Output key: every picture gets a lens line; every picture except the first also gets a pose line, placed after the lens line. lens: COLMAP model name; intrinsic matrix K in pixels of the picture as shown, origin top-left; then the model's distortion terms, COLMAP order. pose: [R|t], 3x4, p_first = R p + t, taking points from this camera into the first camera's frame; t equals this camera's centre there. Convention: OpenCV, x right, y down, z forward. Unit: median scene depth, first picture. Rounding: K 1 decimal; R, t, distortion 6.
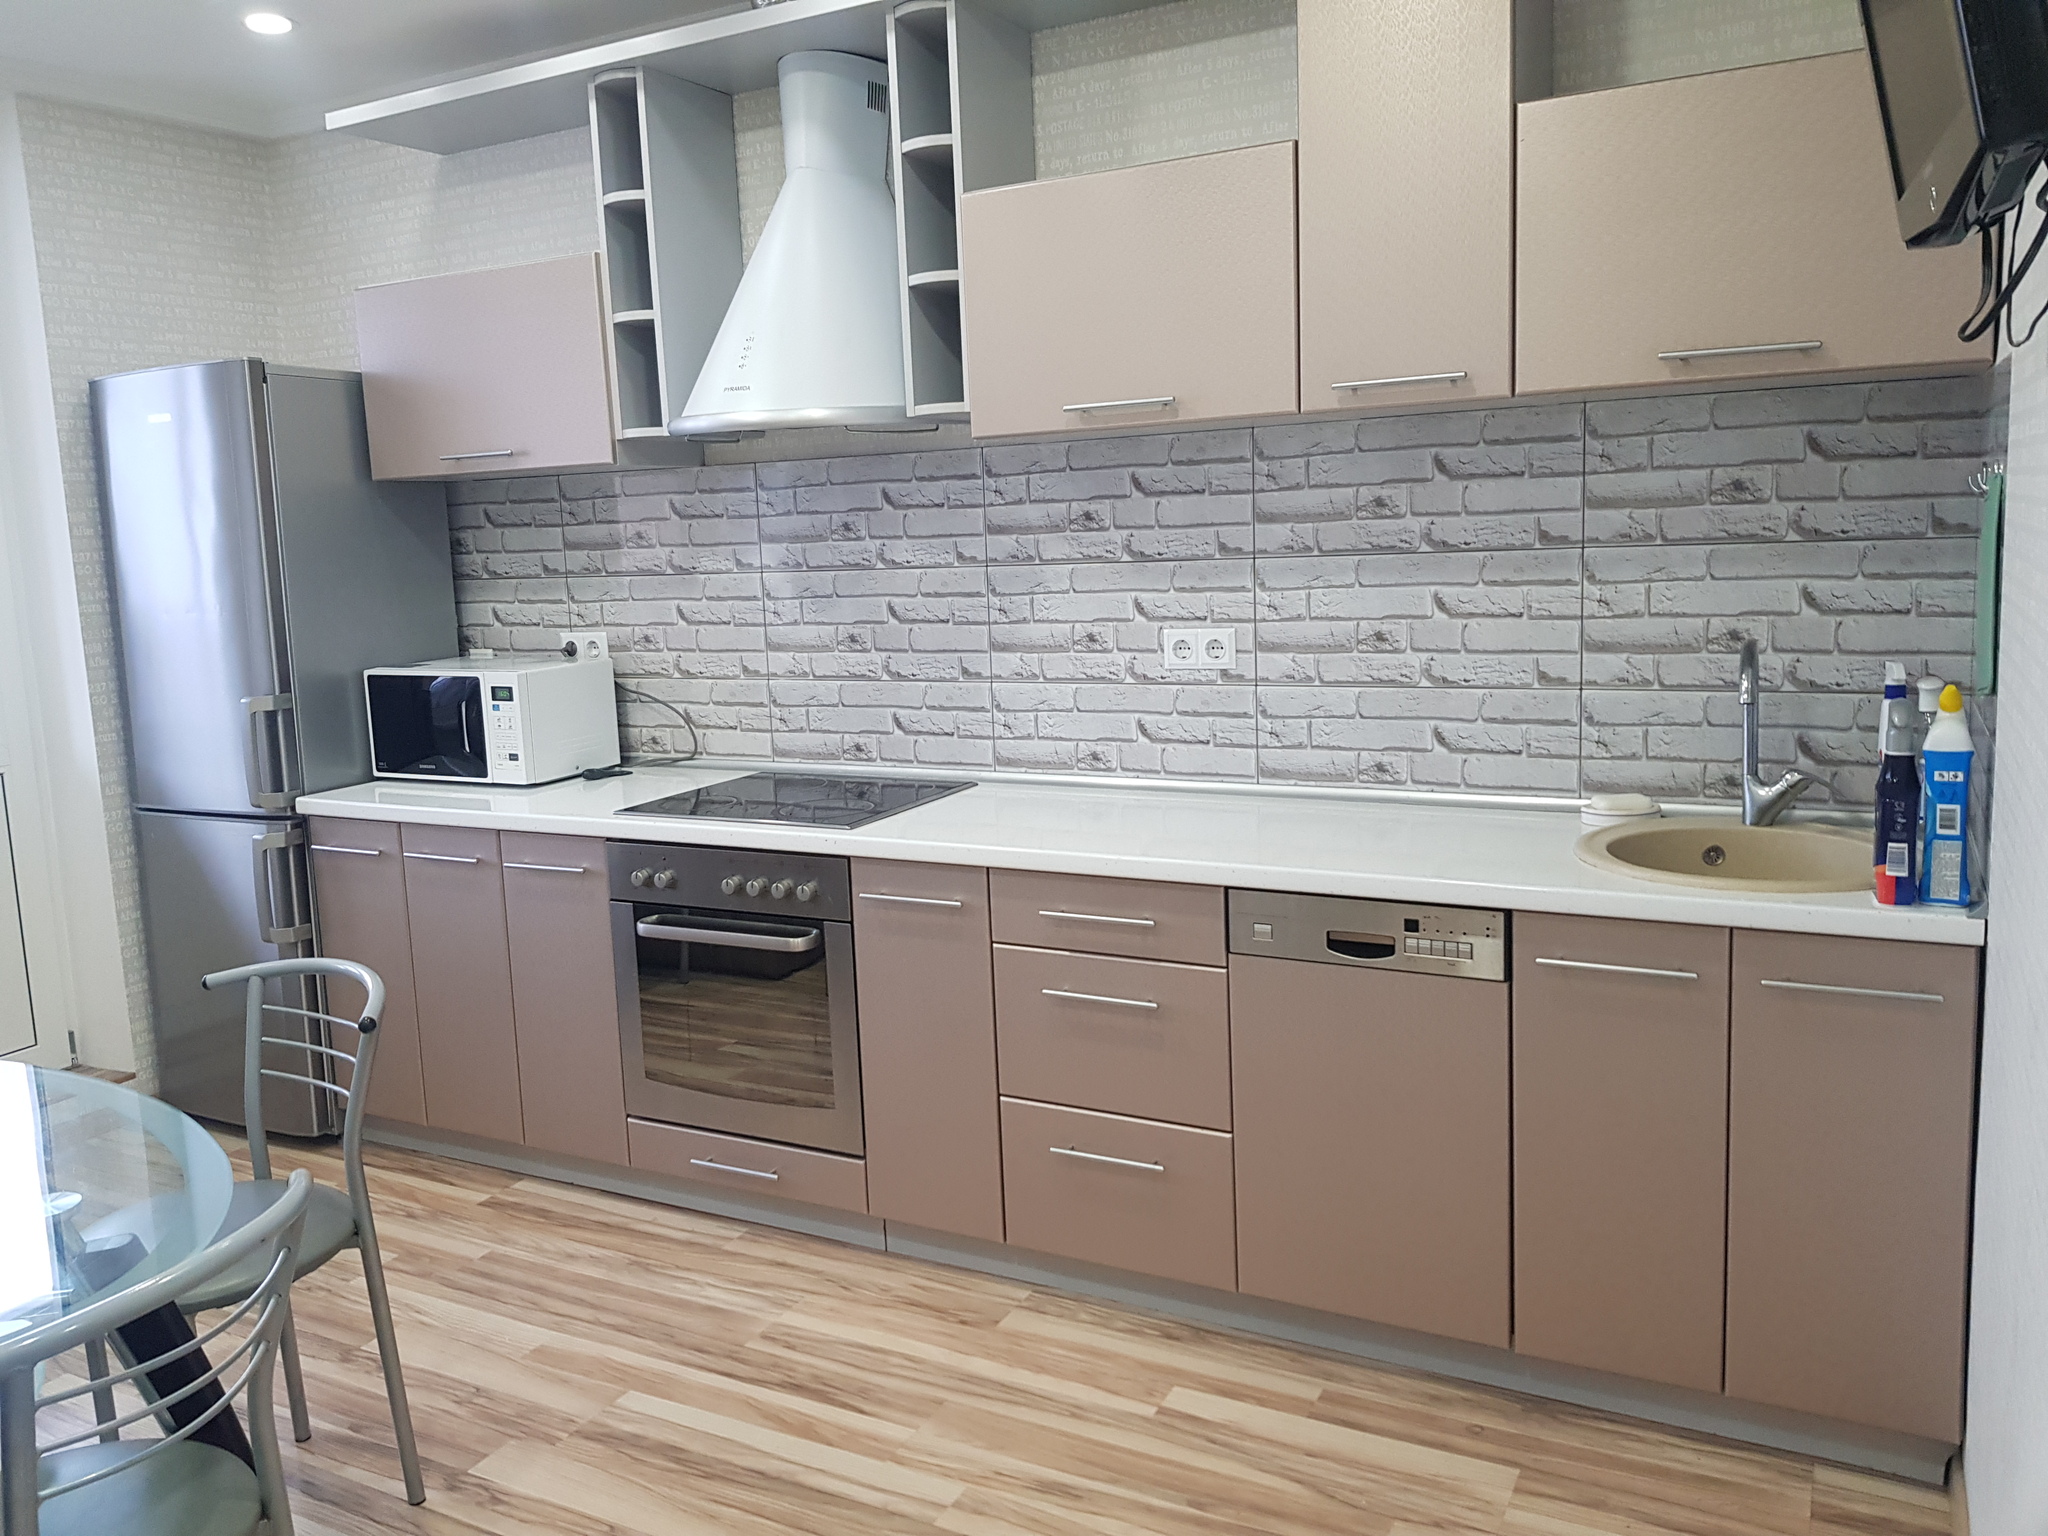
lens RADIAL K [[1568.5, 0, 963.4], [0, 1568.5, 727.2], [0, 0, 1]] dist [0.104863, -0.183744]
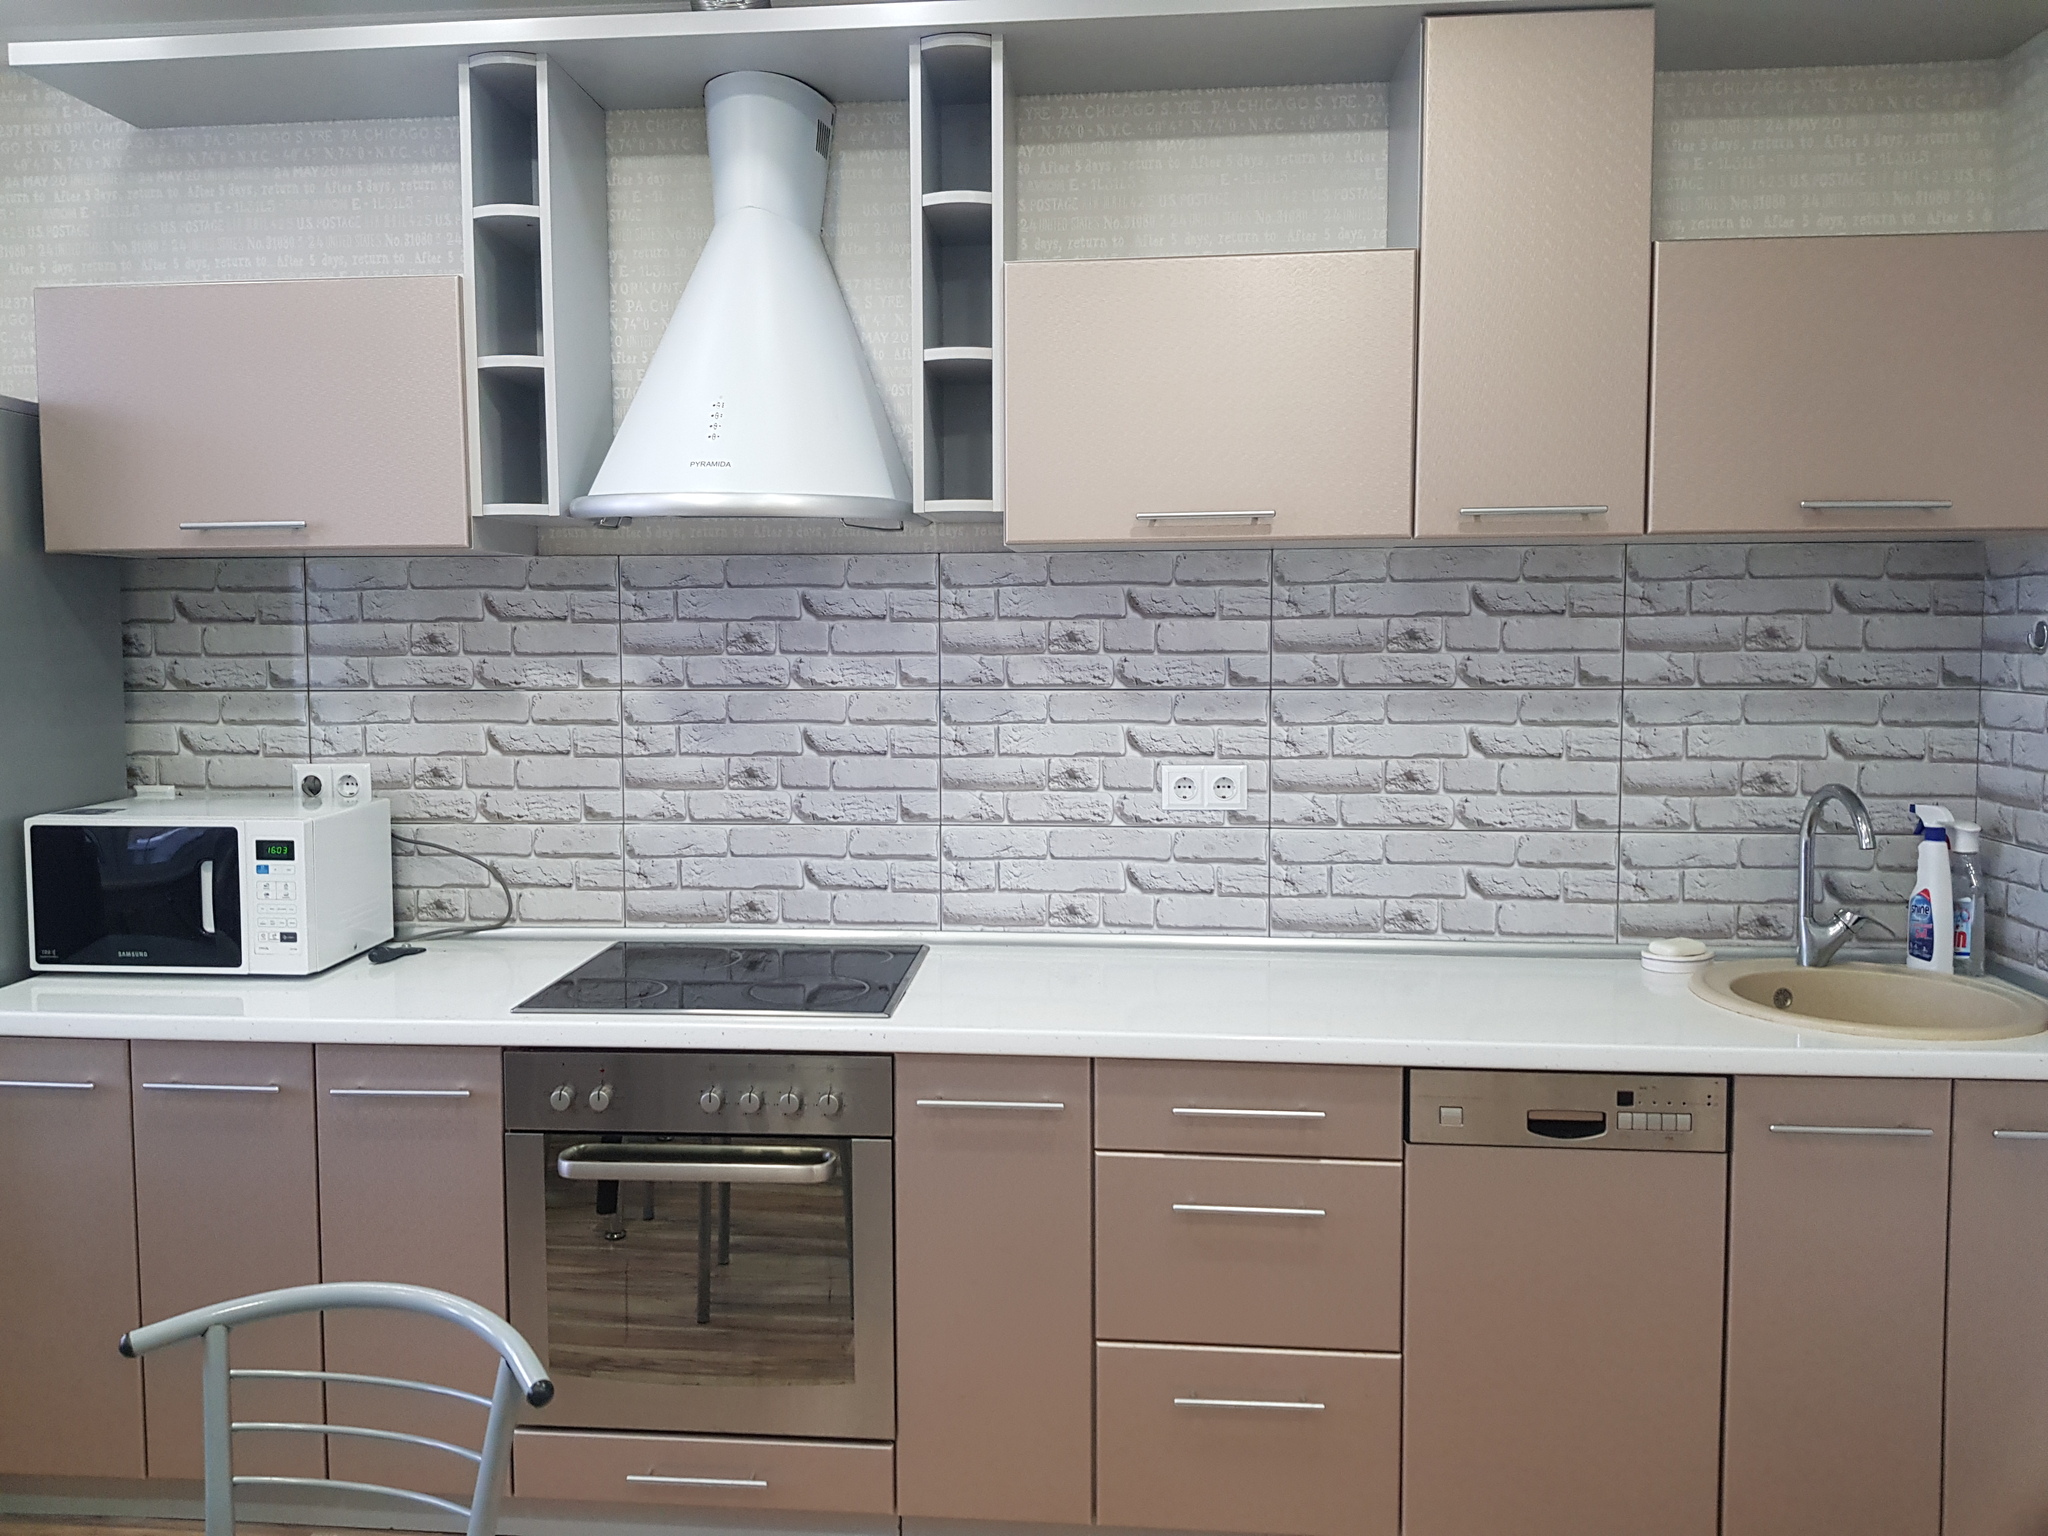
lens RADIAL K [[1577.5, 0, 962.2], [0, 1577.5, 717.1], [0, 0, 1]] dist [0.101295, -0.176640]
pose [[0.916272, 0.014496, 0.400295, -0.324135], [0.017500, 0.996942, -0.076160, -0.022598], [-0.400175, 0.076788, 0.913216, 0.214914]]
